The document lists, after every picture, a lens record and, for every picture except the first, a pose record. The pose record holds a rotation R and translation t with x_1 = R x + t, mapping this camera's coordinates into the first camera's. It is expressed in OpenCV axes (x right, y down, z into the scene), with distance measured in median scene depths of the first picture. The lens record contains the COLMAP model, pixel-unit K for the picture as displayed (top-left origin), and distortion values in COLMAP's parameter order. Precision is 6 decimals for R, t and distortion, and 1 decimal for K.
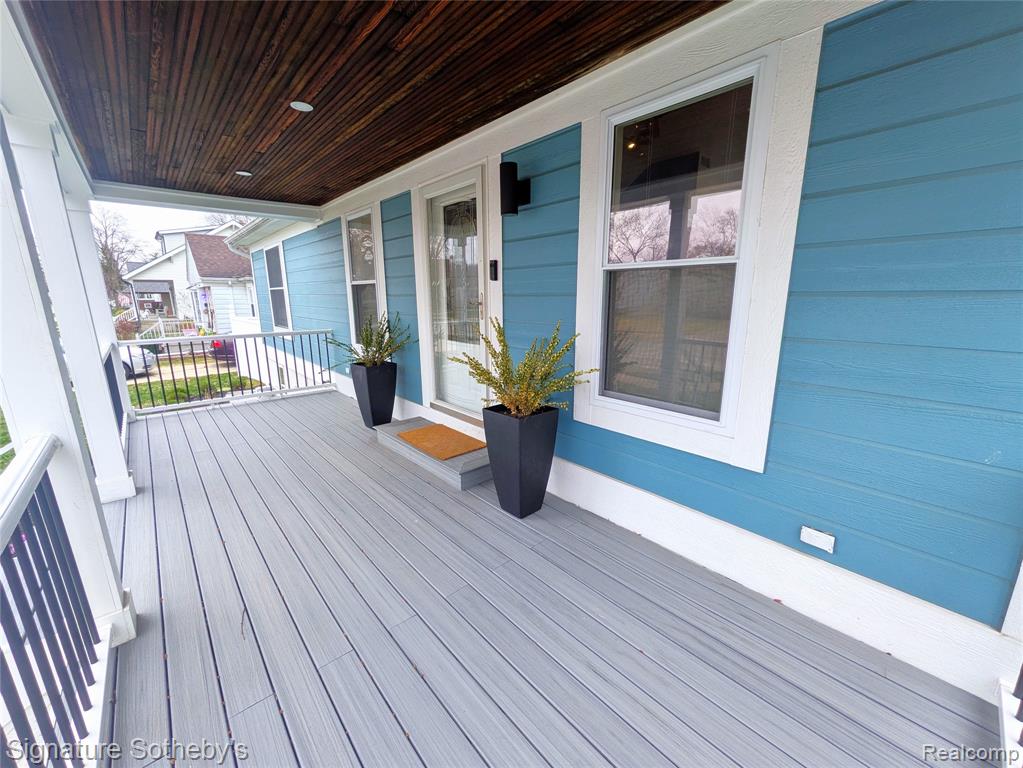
lens RADIAL K [[403.9, 0, 511.4], [0, 403.9, 384.3], [0, 0, 1]] dist [-0.000214, -0.000775]
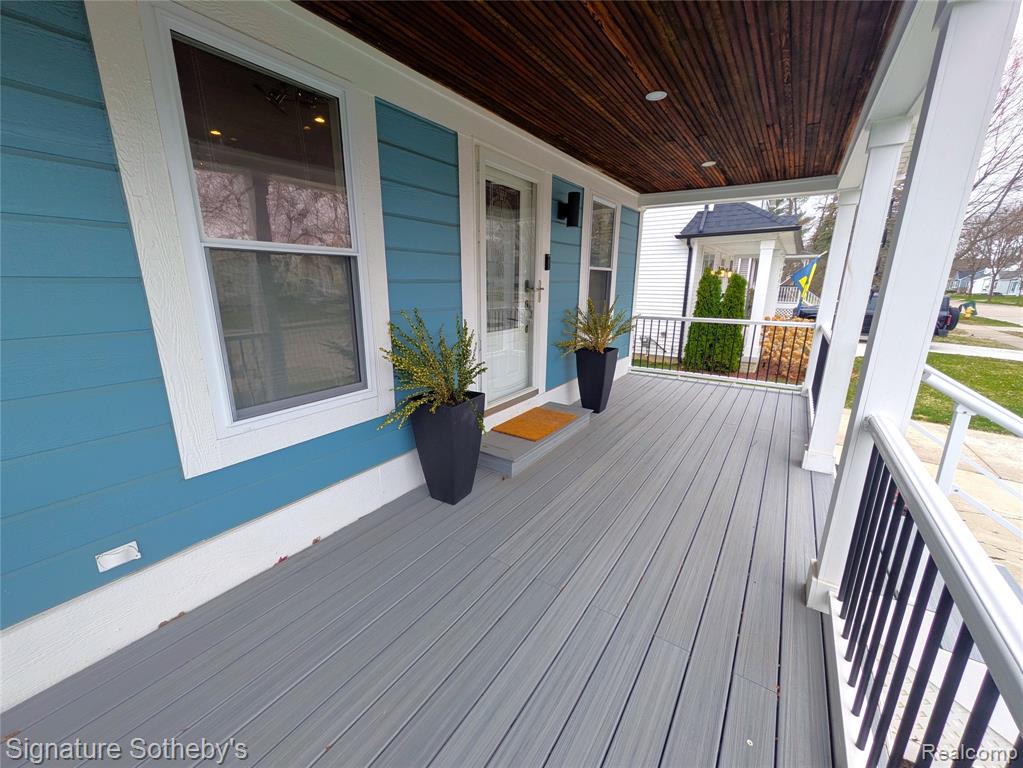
lens RADIAL K [[403.9, 0, 511.7], [0, 403.9, 385.6], [0, 0, 1]] dist [-0.000214, -0.000775]
pose [[-0.236159, -0.239650, 0.941699, -1.122927], [0.211689, 0.933146, 0.290560, -0.267910], [-0.948376, 0.267966, -0.169640, 1.225307]]
